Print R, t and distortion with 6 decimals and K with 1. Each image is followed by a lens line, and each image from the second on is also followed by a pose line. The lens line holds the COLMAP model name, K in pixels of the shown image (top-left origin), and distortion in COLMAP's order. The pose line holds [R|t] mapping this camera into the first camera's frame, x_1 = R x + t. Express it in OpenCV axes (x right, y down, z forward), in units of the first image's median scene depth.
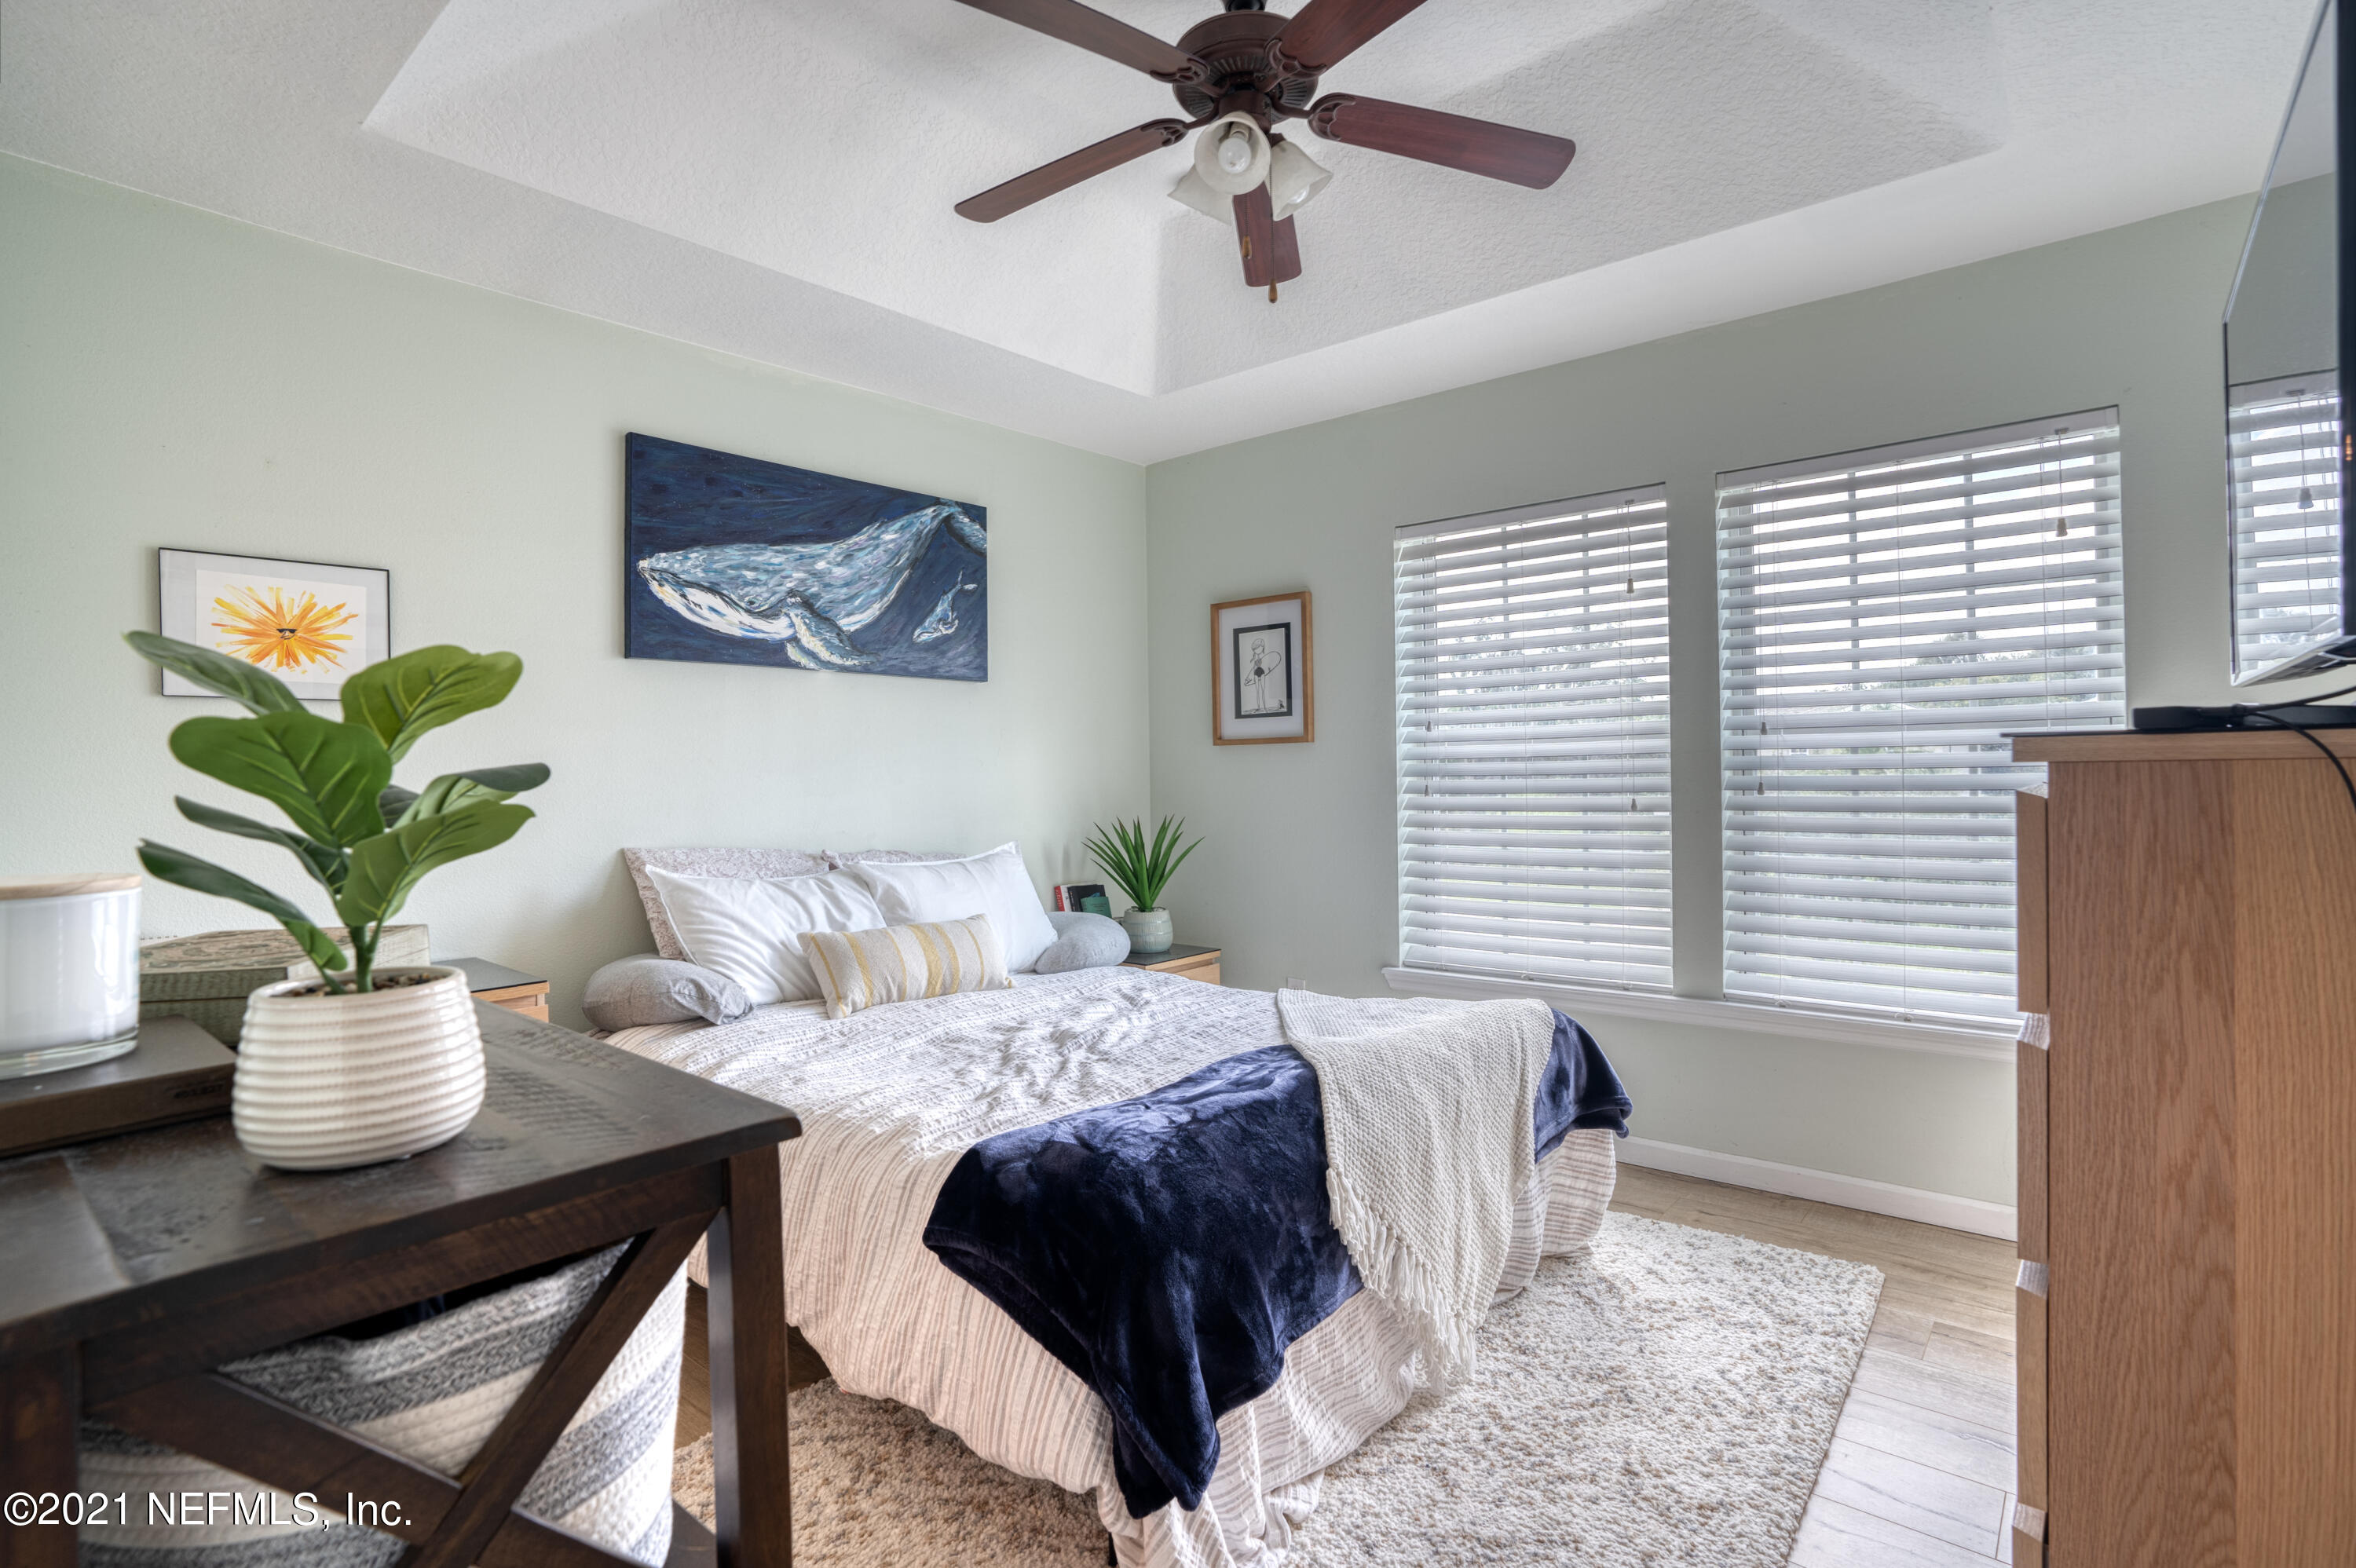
lens RADIAL K [[1118.5, 0, 1167.7], [0, 1118.5, 776.9], [0, 0, 1]] dist [-0.013182, 0.000664]
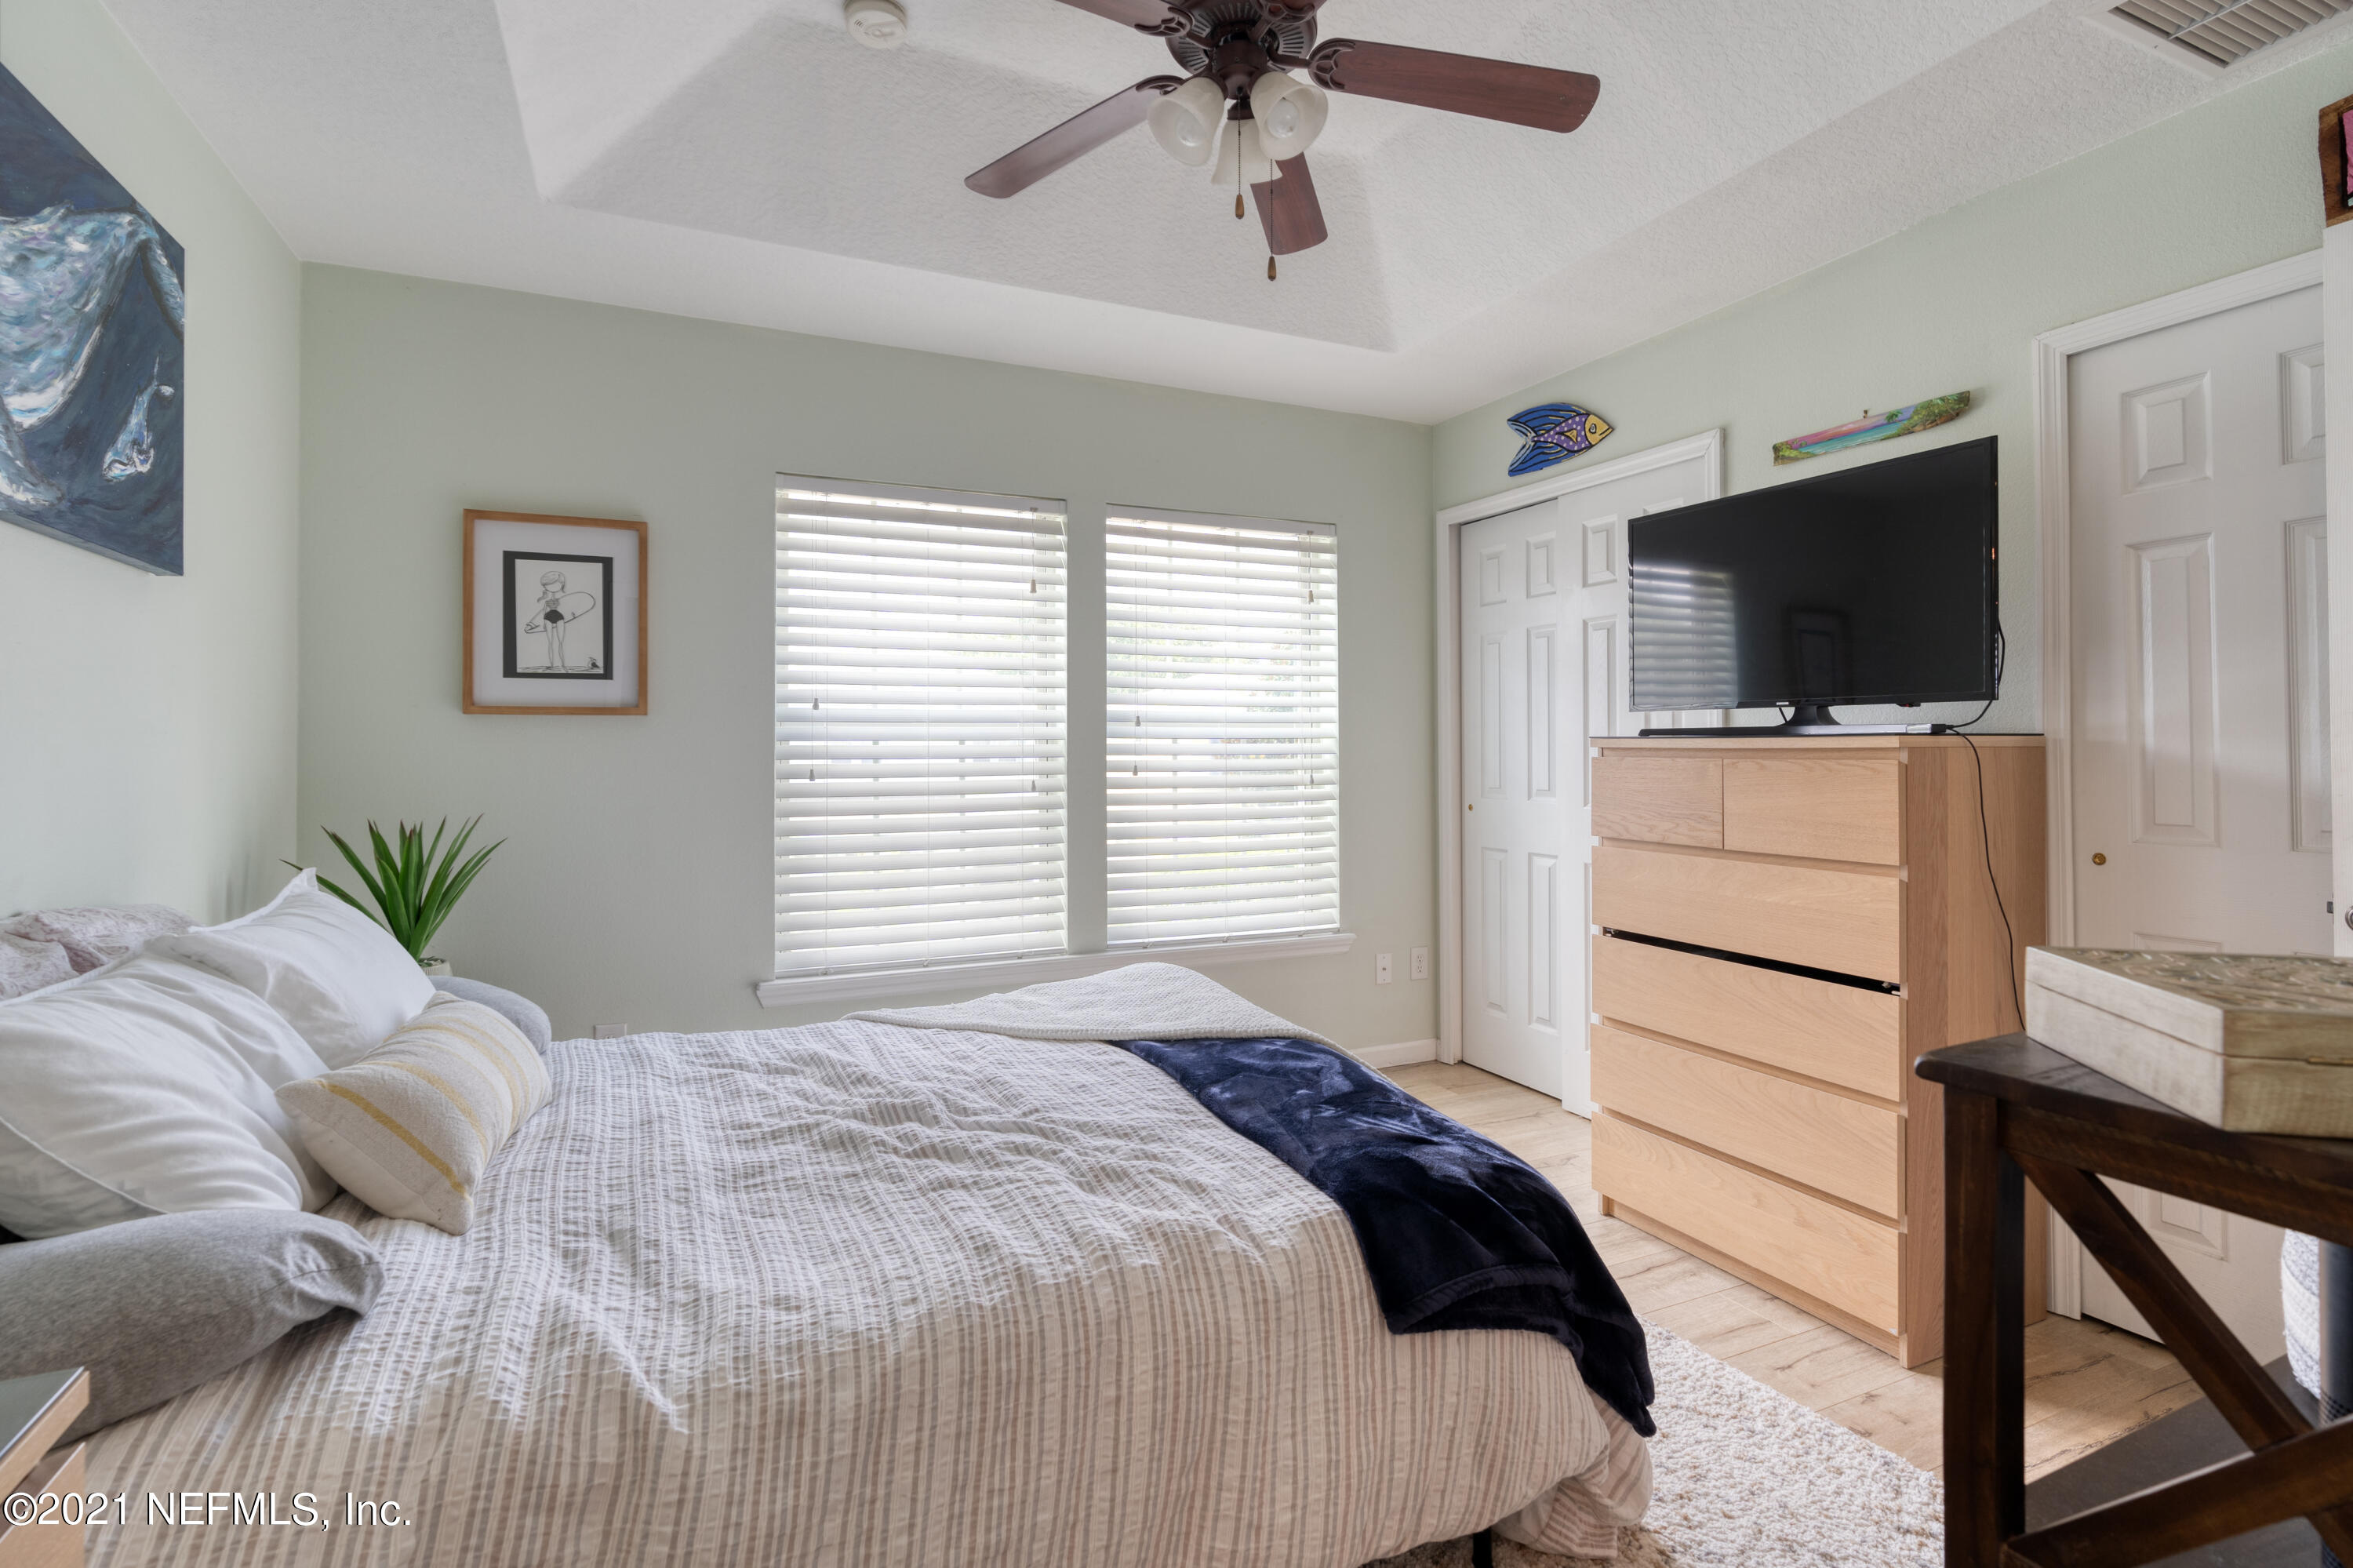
lens RADIAL K [[1117.2, 0, 1162.1], [0, 1117.2, 769.3], [0, 0, 1]] dist [-0.013182, 0.000664]
pose [[0.425971, 0.000498, 0.904737, -0.456401], [0.001344, 0.999998, -0.001183, 0.008698], [-0.904736, 0.001720, 0.425970, 0.366391]]
